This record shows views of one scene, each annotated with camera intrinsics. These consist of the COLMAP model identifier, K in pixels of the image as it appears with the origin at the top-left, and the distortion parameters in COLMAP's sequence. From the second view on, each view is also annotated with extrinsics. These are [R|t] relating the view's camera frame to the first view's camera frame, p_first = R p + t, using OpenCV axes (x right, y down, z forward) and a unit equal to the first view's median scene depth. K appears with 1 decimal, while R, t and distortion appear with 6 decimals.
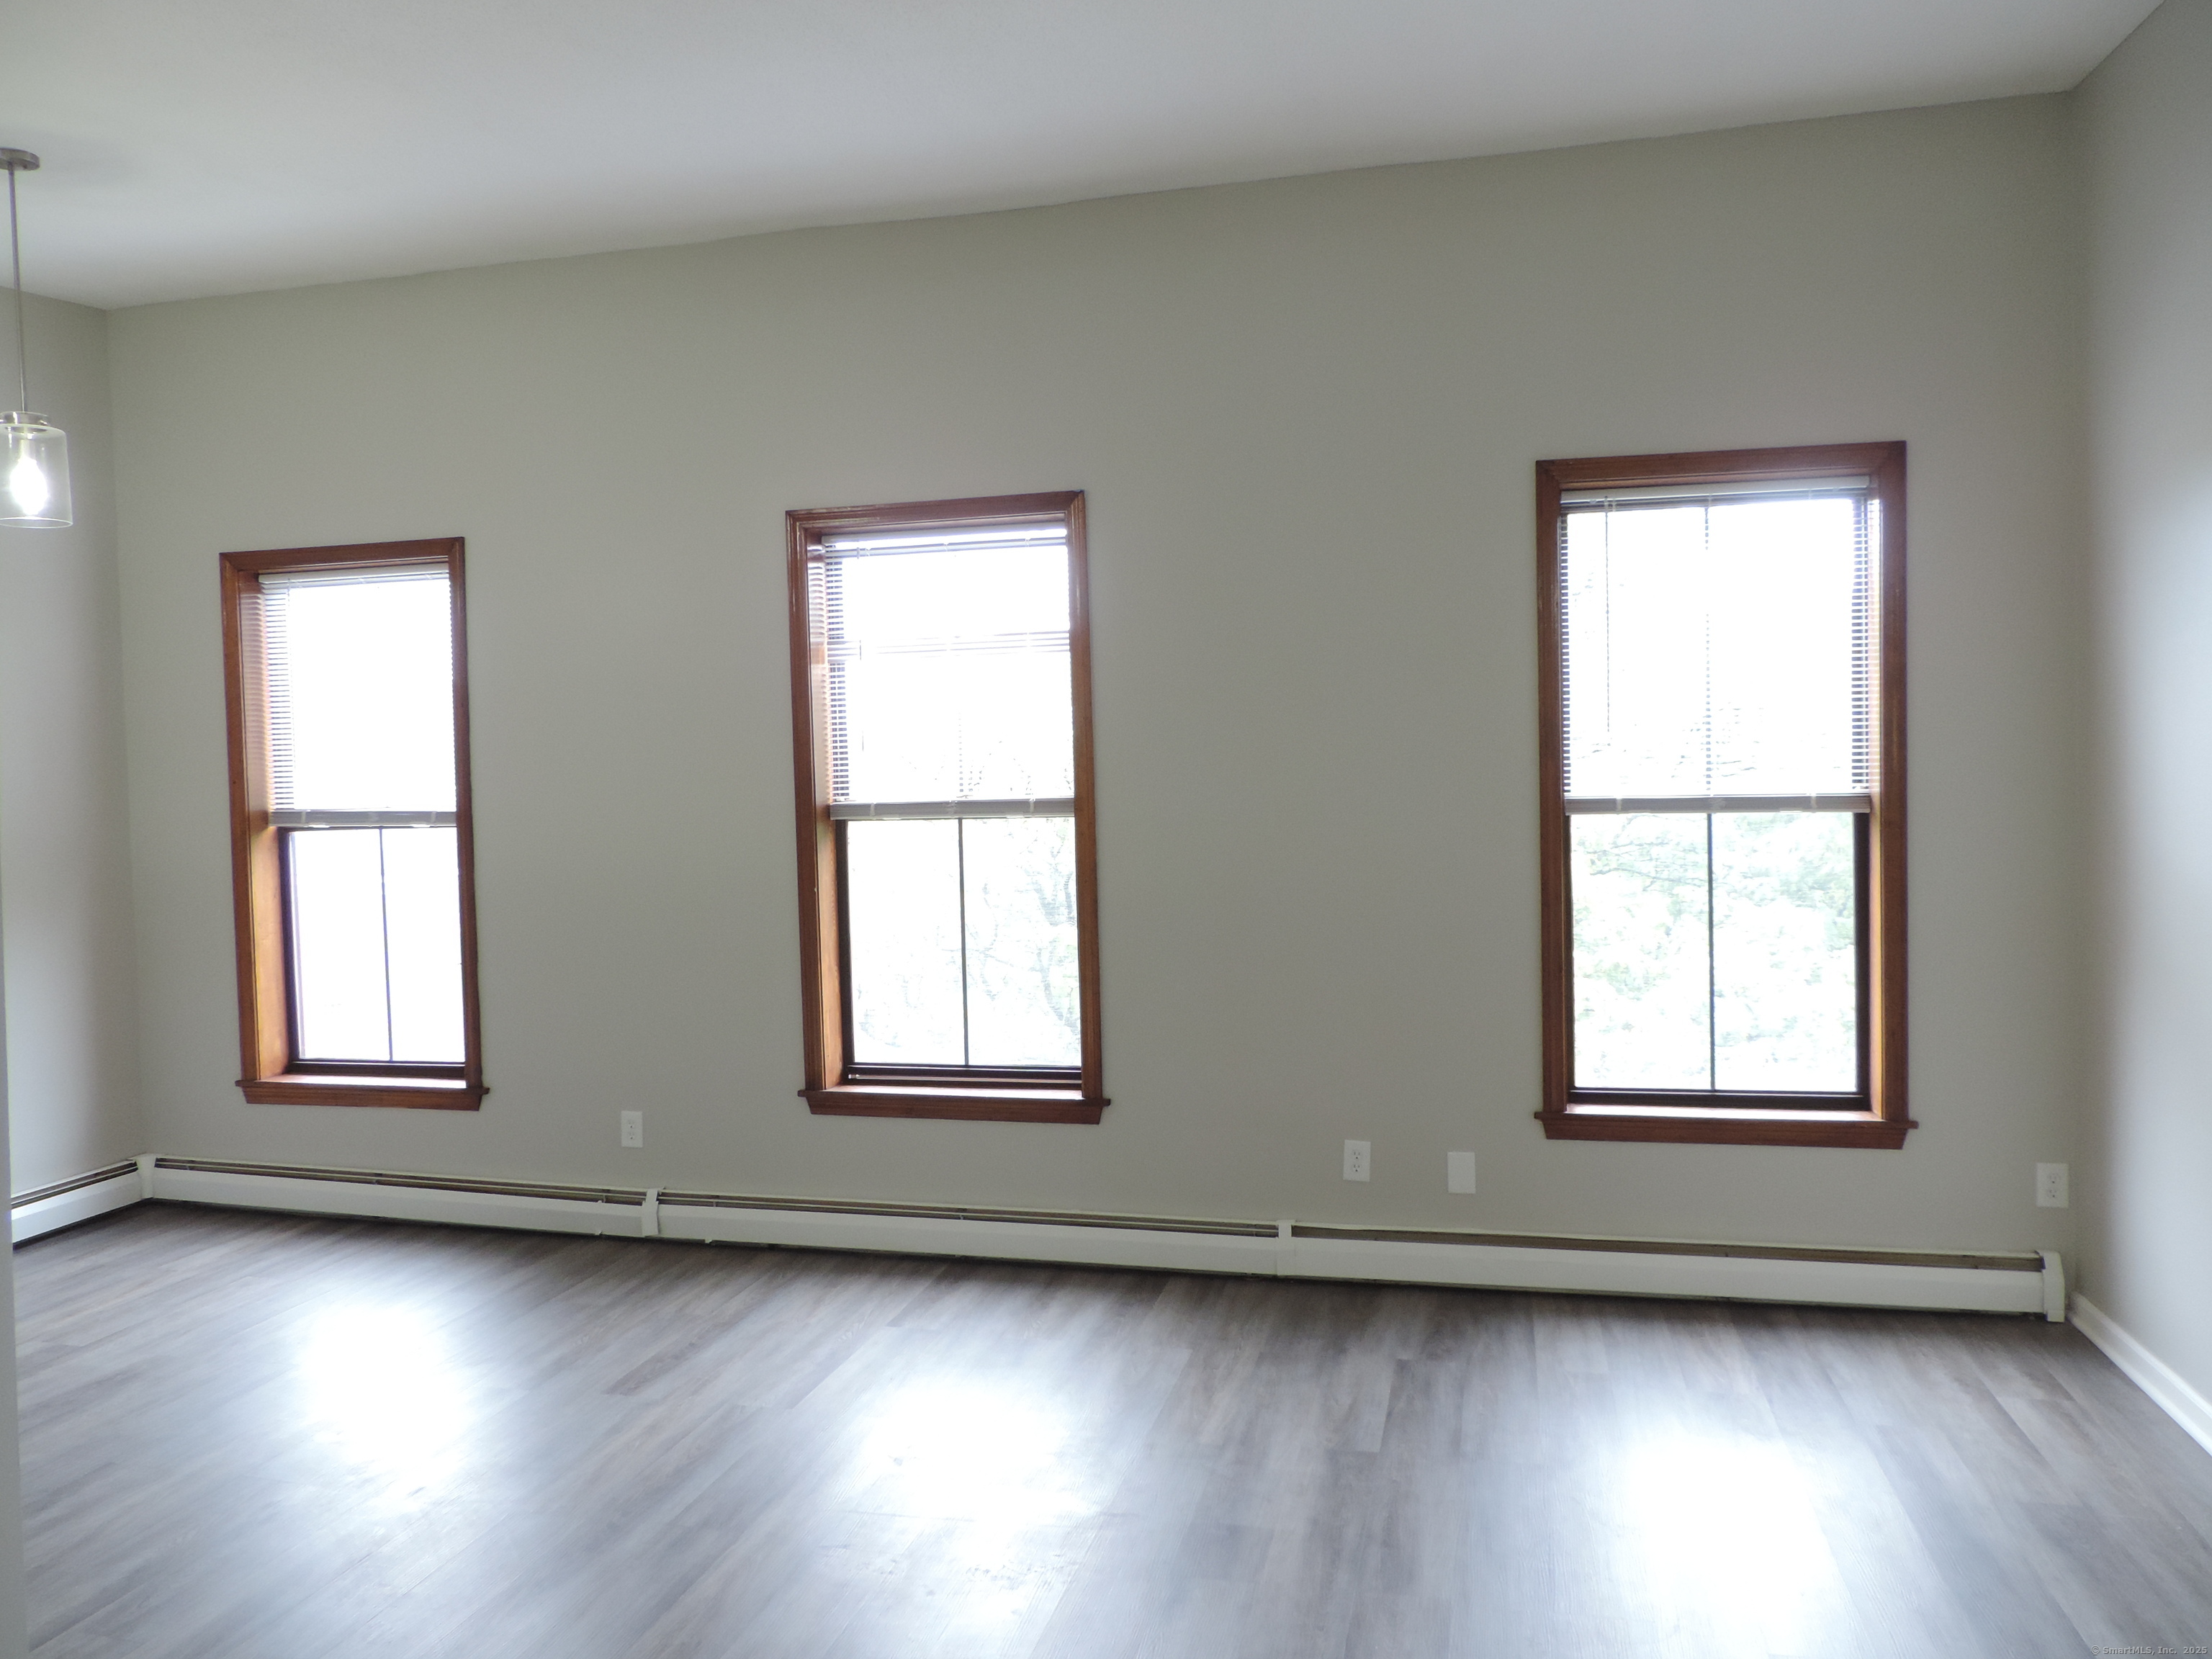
lens RADIAL K [[1584.8, 0, 1100.9], [0, 1584.8, 826.9], [0, 0, 1]] dist [-0.015799, -0.001558]
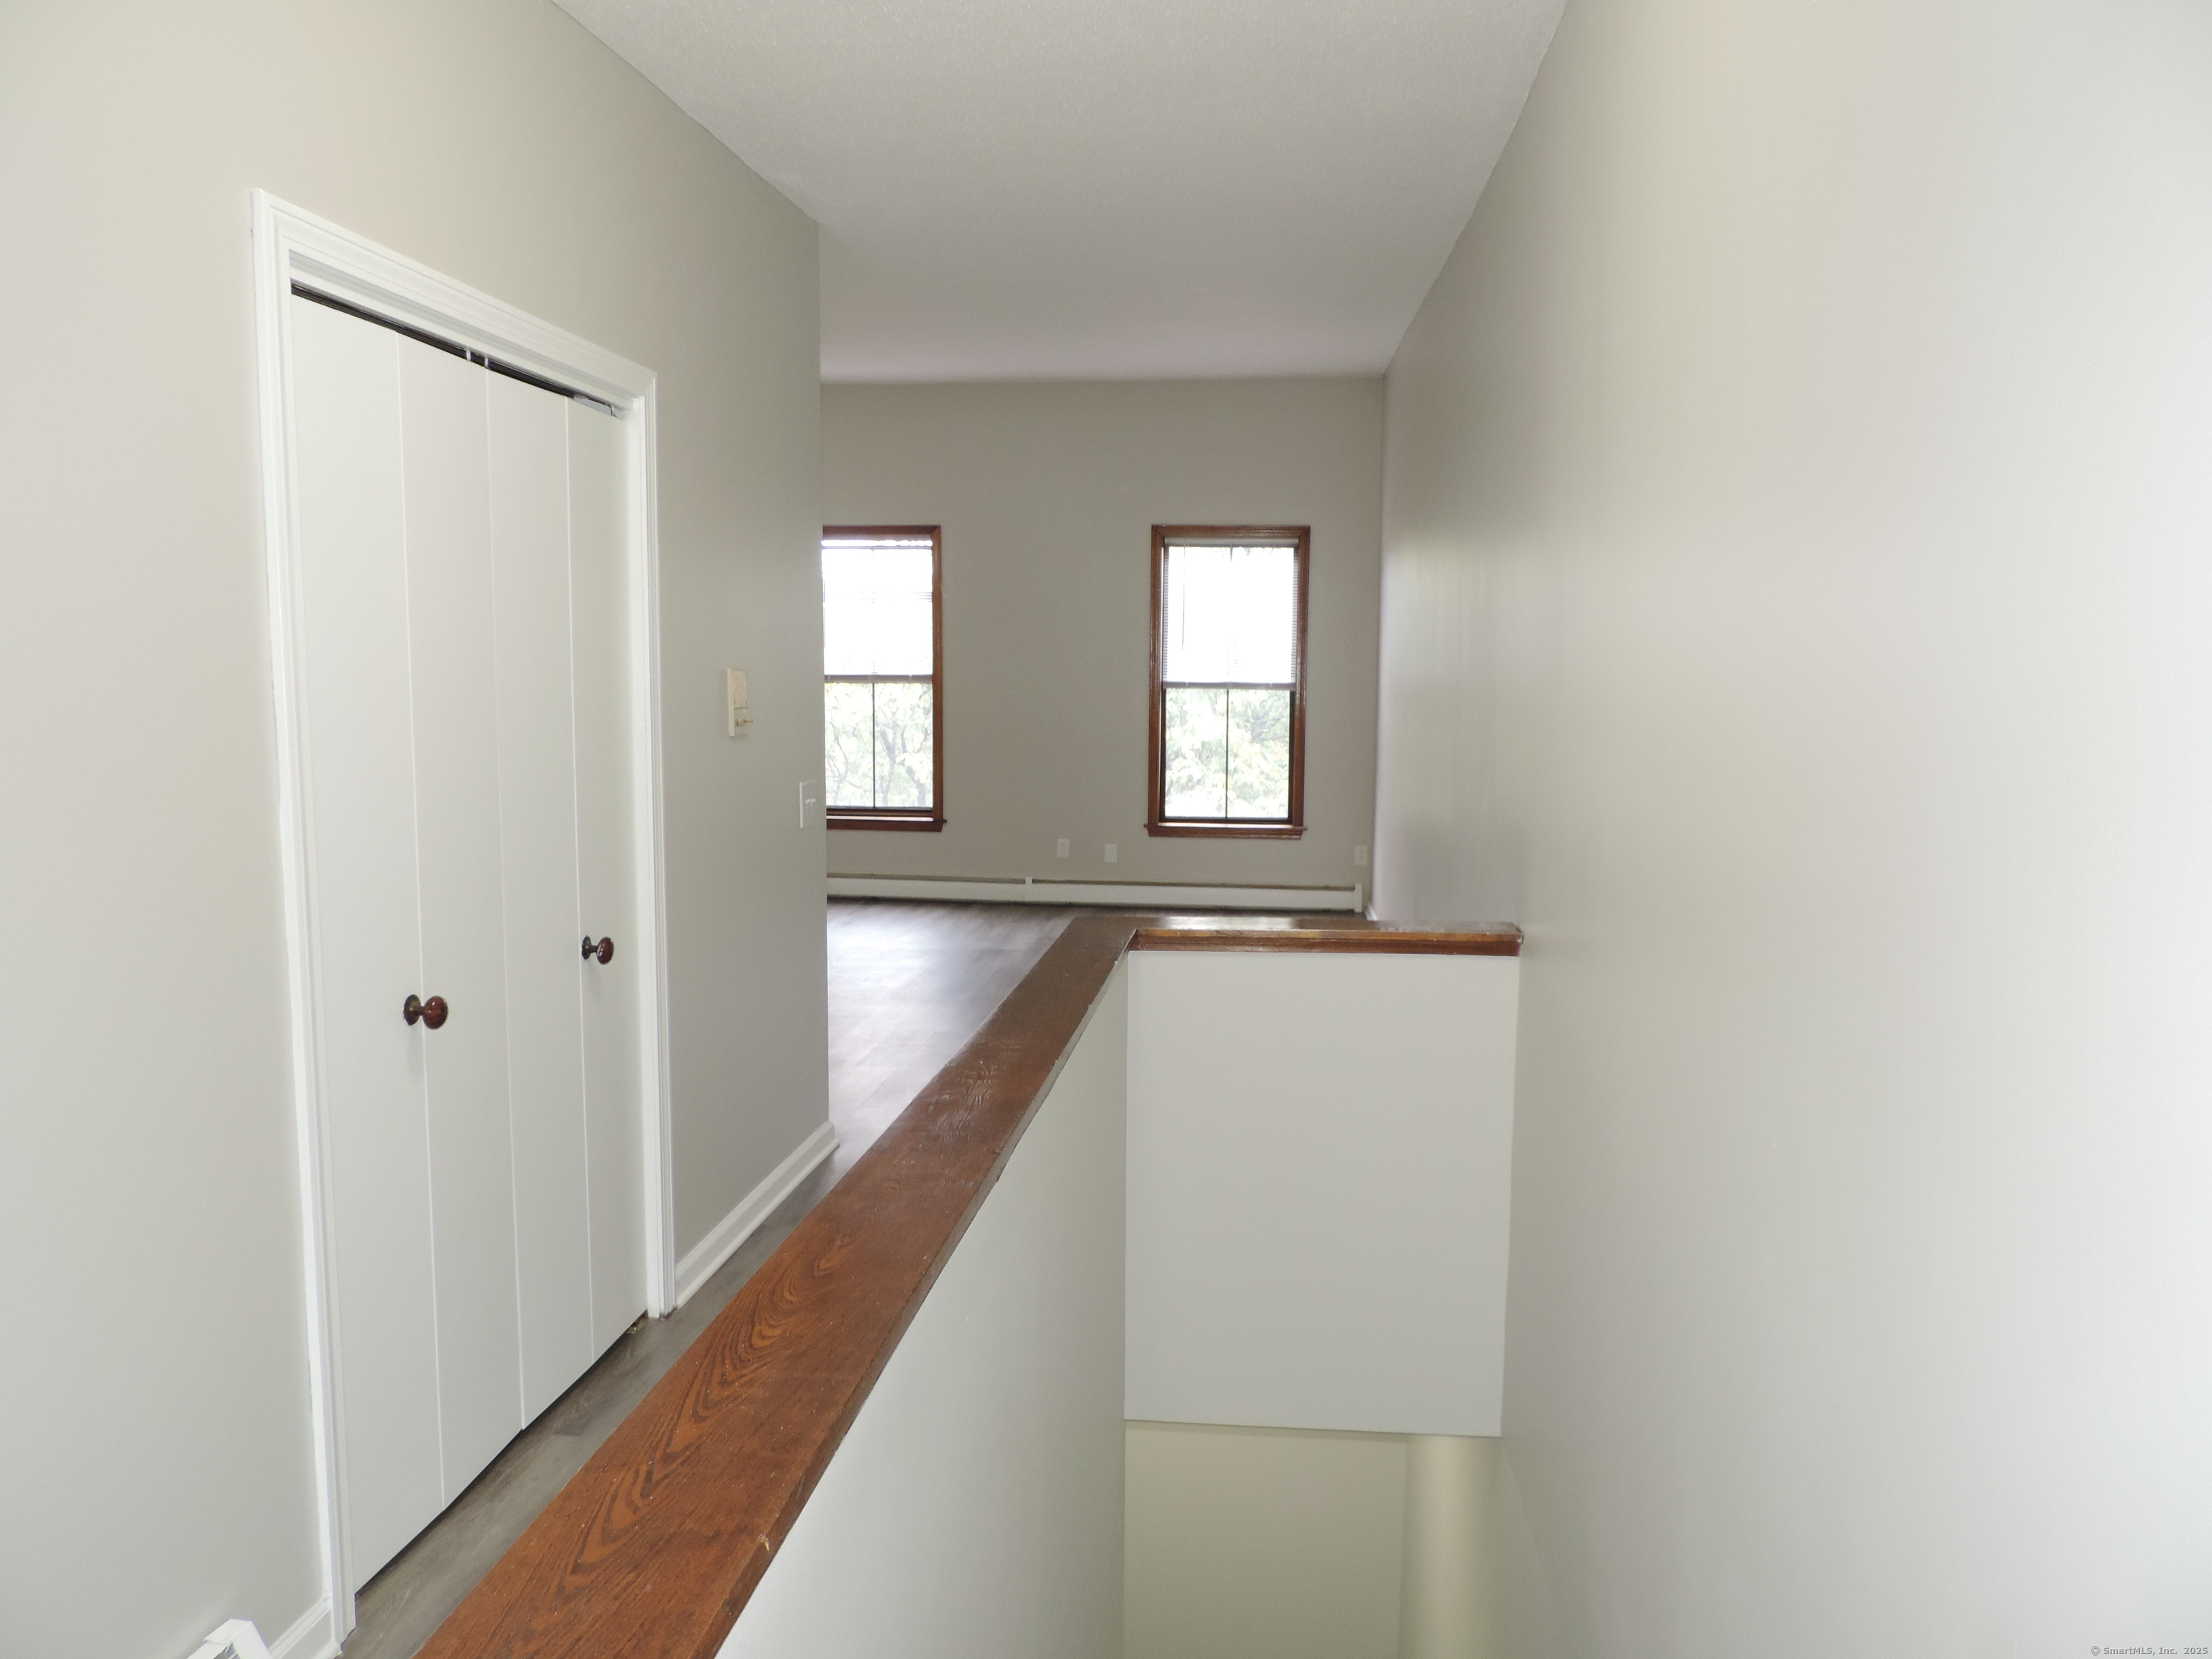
lens RADIAL K [[1584.8, 0, 1110.0], [0, 1584.8, 832.0], [0, 0, 1]] dist [-0.015799, -0.001558]
pose [[0.990892, 0.017687, 0.133490, -0.059290], [-0.026625, 0.997499, 0.065471, 0.045052], [-0.131999, -0.068429, 0.988885, -1.076295]]
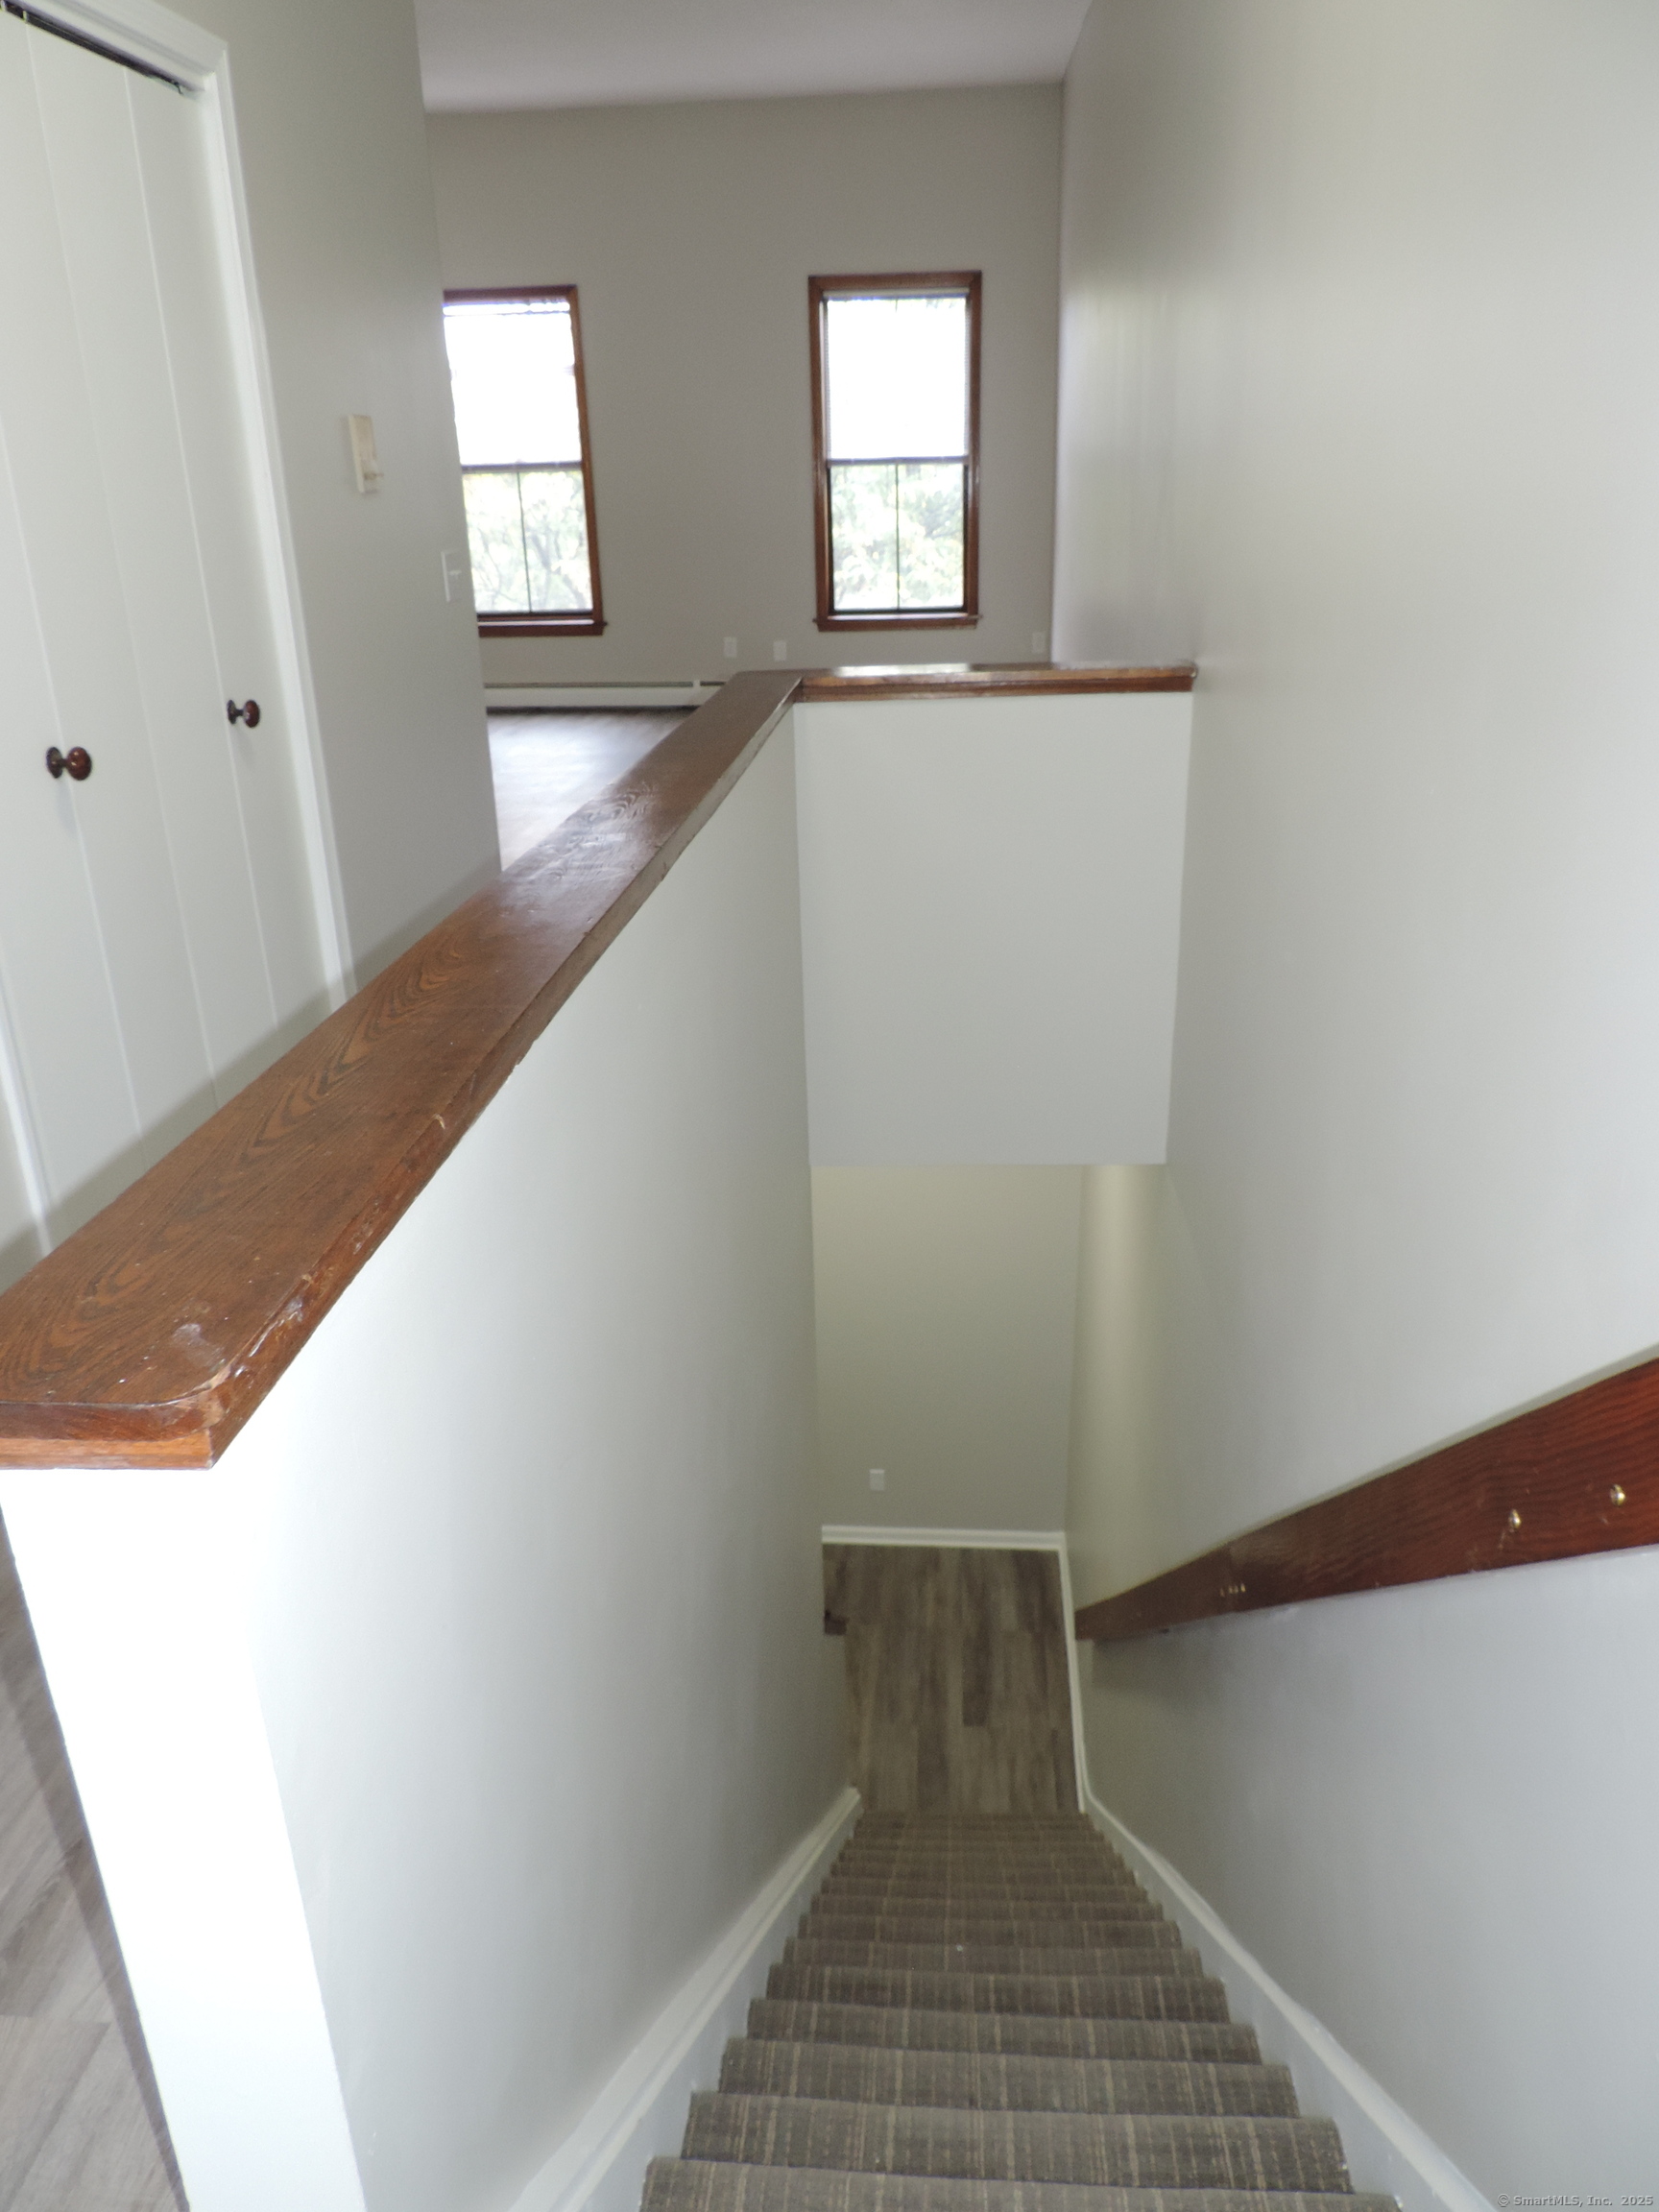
lens RADIAL K [[1584.8, 0, 831.6], [0, 1584.8, 1104.4], [0, 0, 1]] dist [-0.015799, -0.001558]
pose [[0.986711, -0.061327, 0.150470, -0.052293], [0.008886, 0.945019, 0.326895, 0.096391], [-0.162245, -0.321214, 0.933005, -1.084013]]
